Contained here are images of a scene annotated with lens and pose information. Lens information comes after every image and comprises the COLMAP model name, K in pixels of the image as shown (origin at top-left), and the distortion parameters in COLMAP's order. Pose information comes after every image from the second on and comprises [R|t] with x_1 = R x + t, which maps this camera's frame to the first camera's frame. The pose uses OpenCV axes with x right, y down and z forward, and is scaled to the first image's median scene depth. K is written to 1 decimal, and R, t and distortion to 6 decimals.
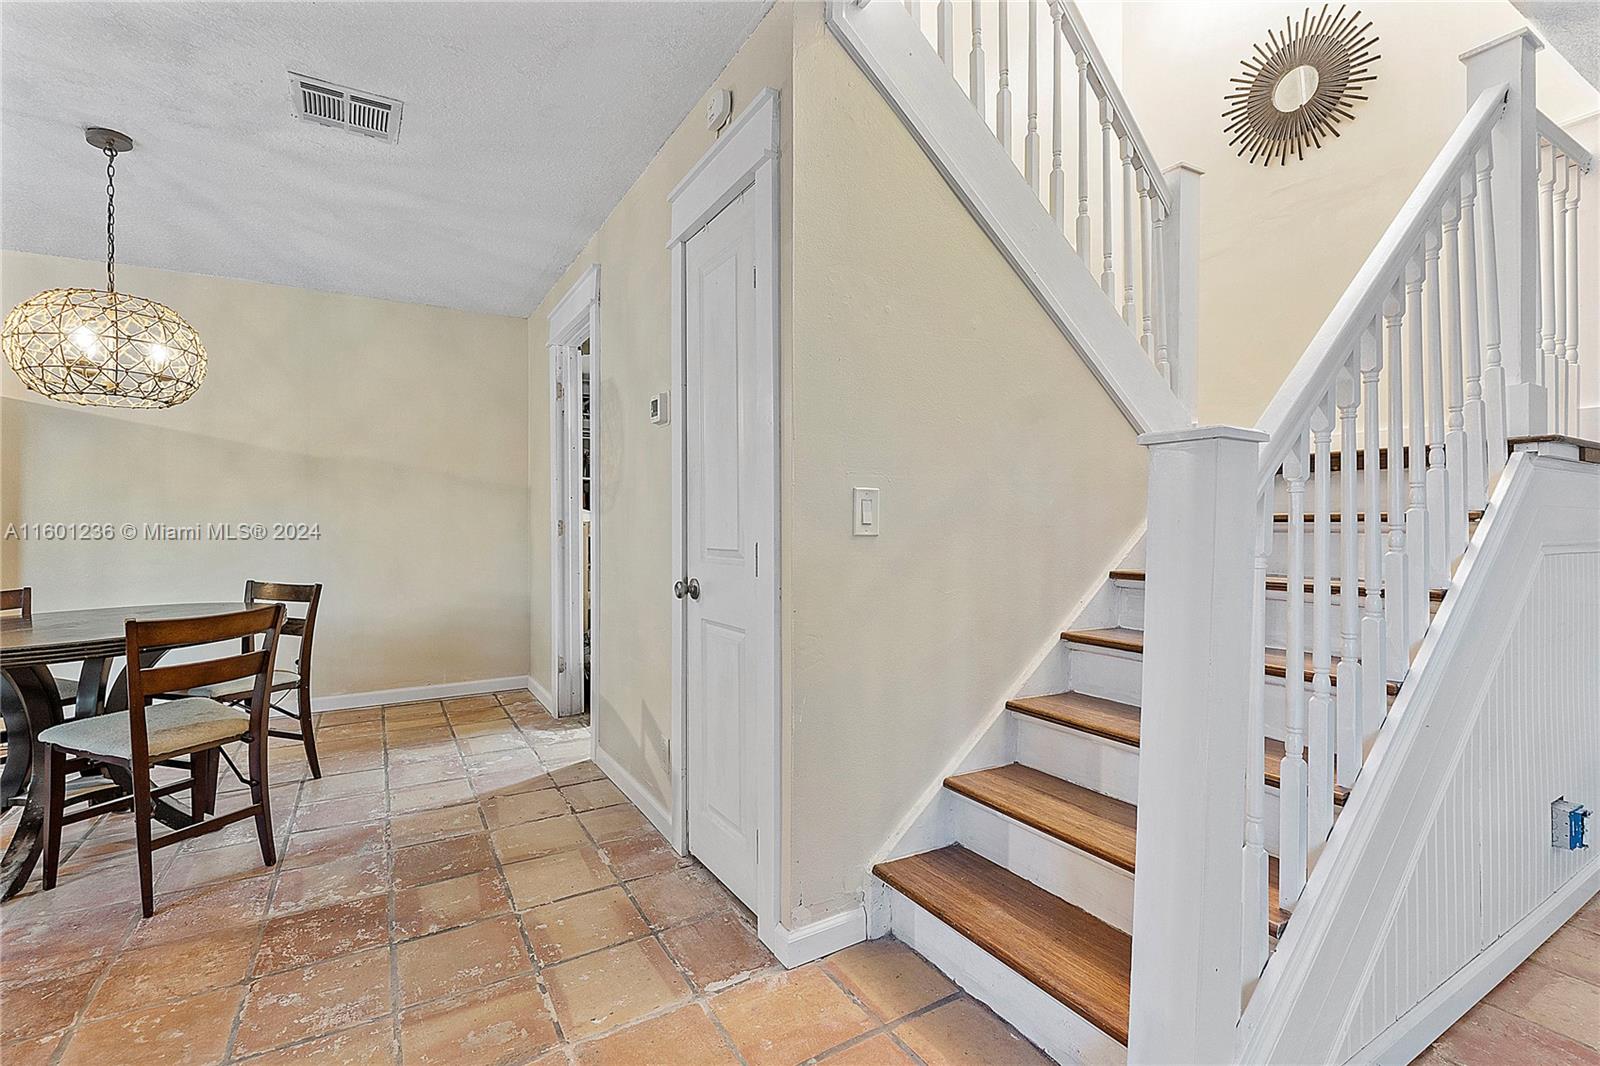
lens RADIAL K [[723.4, 0, 803.9], [0, 723.4, 520.0], [0, 0, 1]] dist [-0.010410, 0.000215]
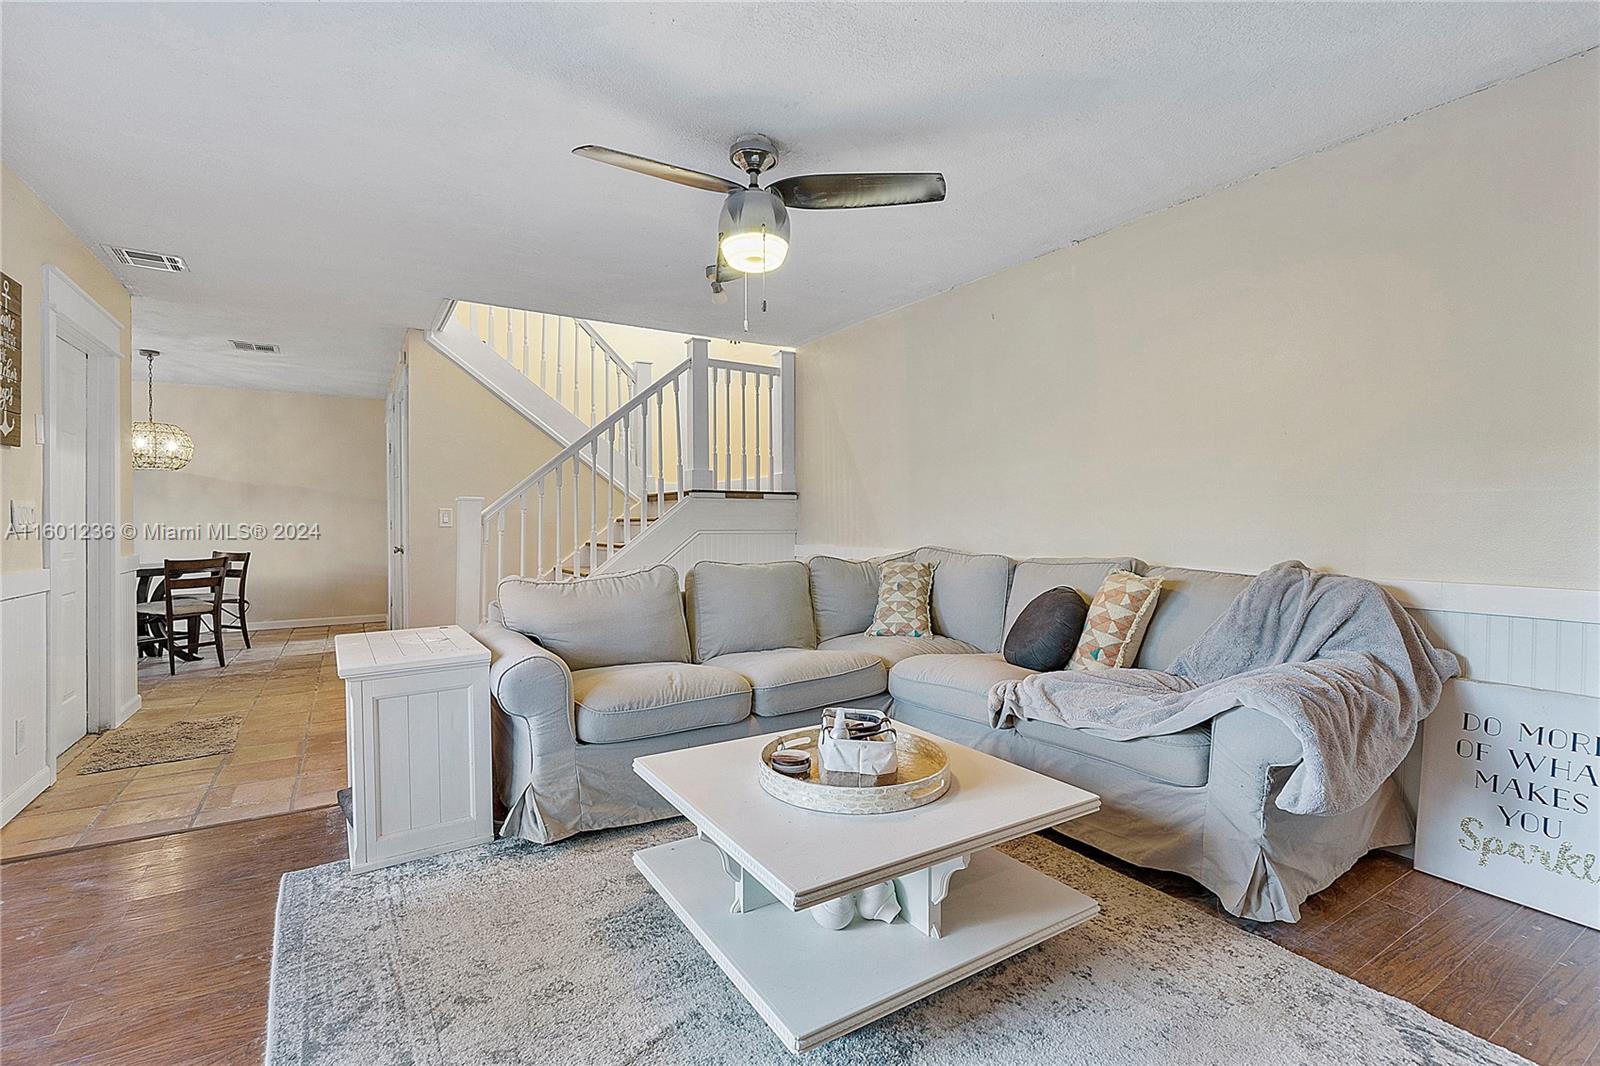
lens RADIAL K [[723.4, 0, 802.1], [0, 723.4, 524.4], [0, 0, 1]] dist [-0.010410, 0.000215]
pose [[0.999753, 0.000523, 0.022219, 1.029771], [-0.000634, 0.999987, 0.005015, -0.002962], [-0.022216, -0.005027, 0.999741, -1.301120]]
